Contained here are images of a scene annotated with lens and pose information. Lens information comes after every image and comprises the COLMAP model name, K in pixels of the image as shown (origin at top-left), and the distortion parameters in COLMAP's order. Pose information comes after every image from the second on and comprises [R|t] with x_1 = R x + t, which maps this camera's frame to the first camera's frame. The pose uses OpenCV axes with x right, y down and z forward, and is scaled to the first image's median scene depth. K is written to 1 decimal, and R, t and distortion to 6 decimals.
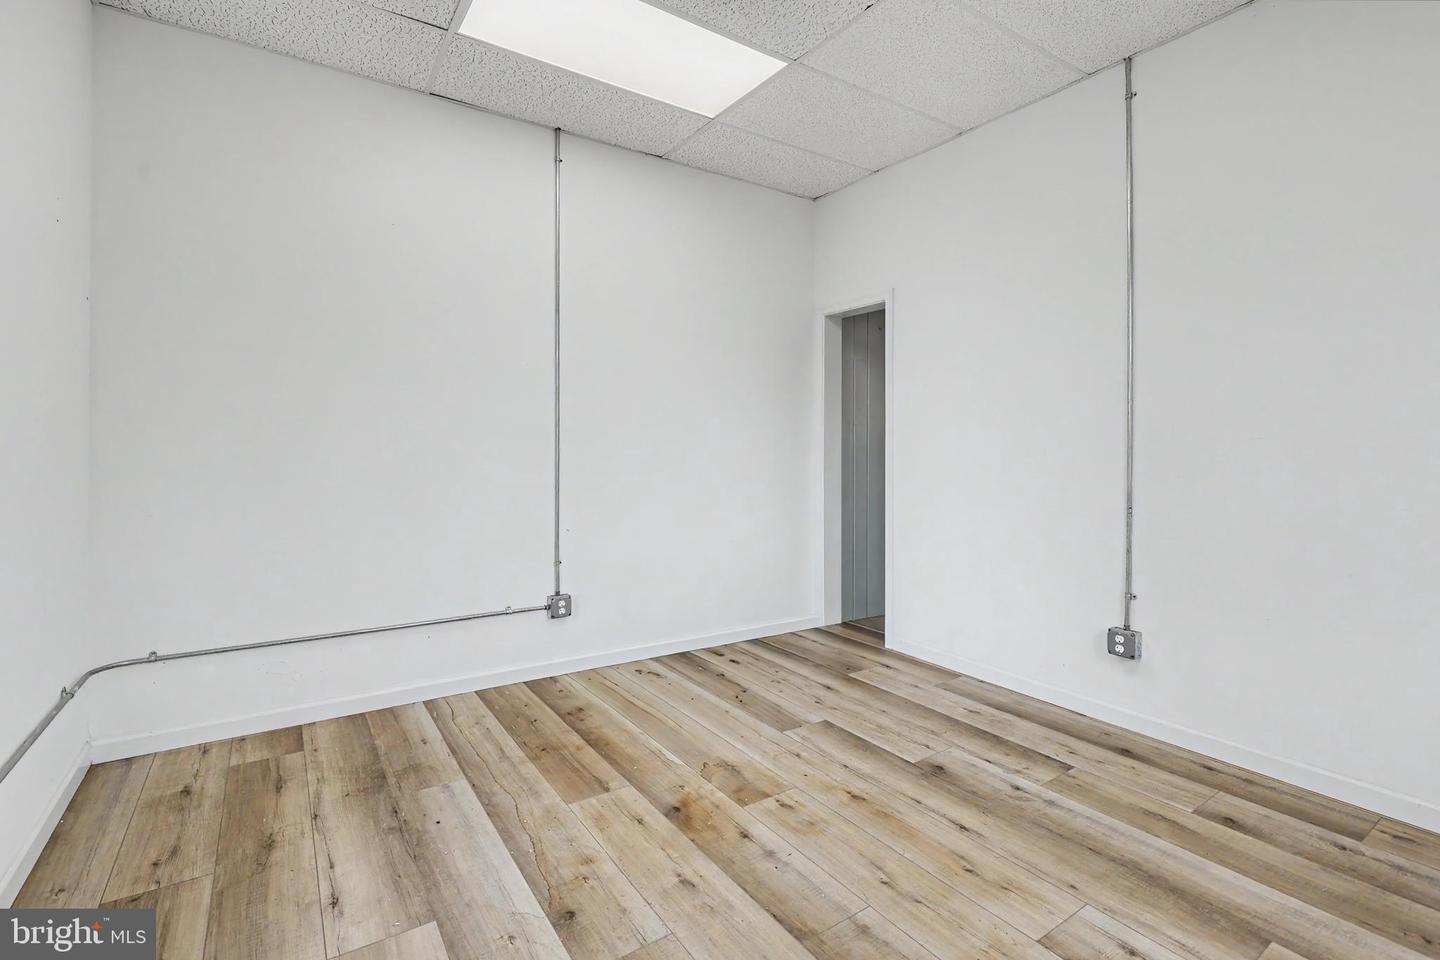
lens RADIAL K [[658.5, 0, 712.9], [0, 658.5, 451.8], [0, 0, 1]] dist [-0.004179, -0.000256]
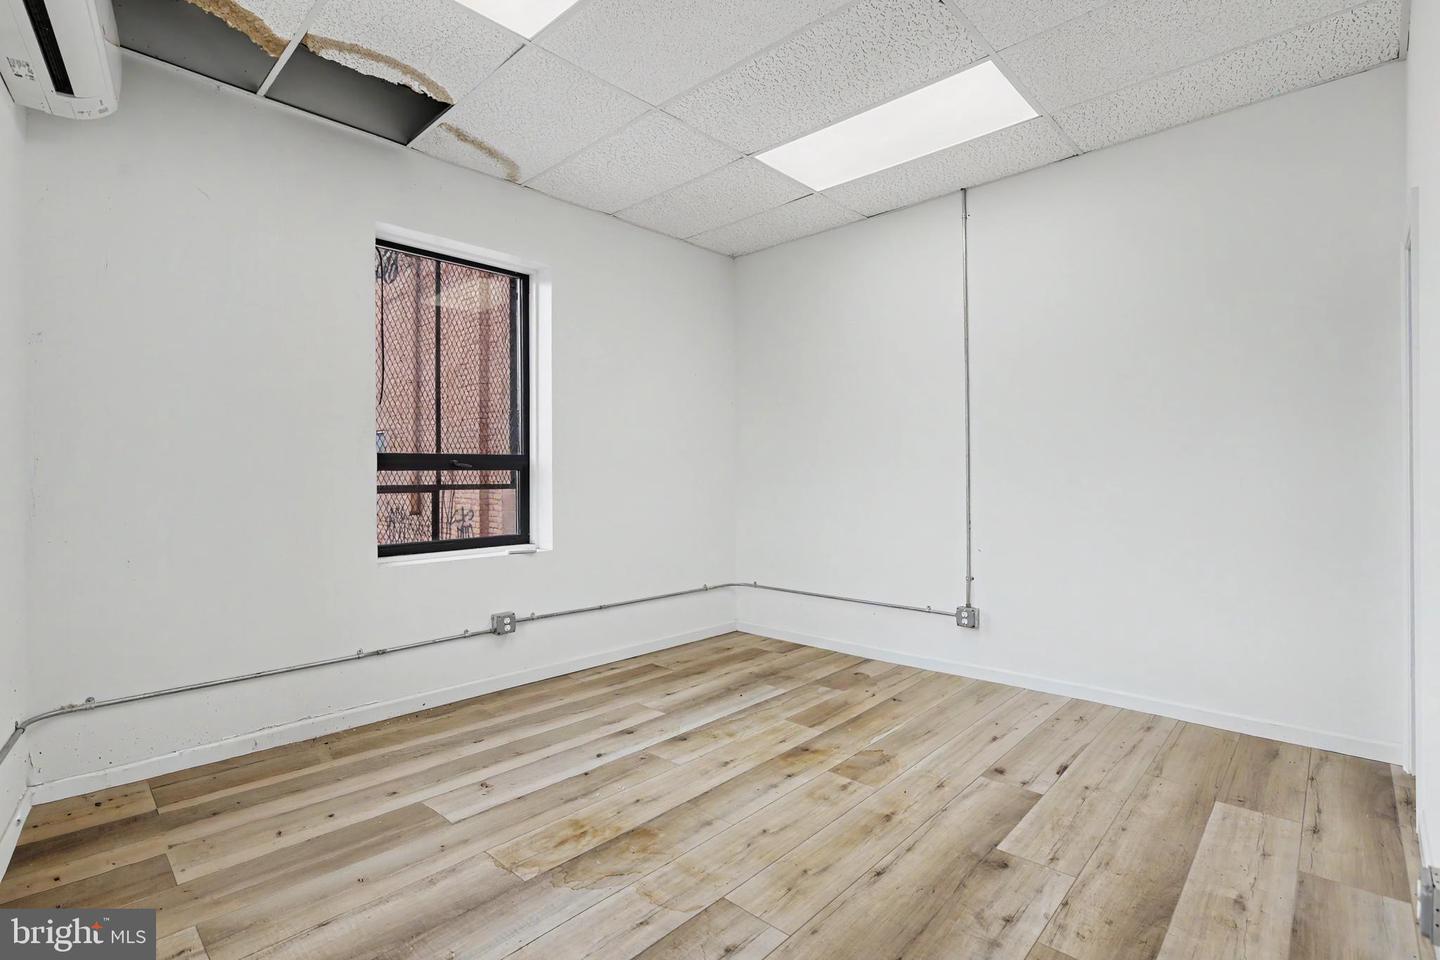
lens RADIAL K [[666.4, 0, 719.5], [0, 666.4, 472.8], [0, 0, 1]] dist [-0.002480, -0.000151]
pose [[0.230502, -0.007946, -0.973039, 1.142799], [-0.000492, 0.999966, -0.008283, 0.002059], [0.973072, 0.002388, 0.230491, 0.499898]]
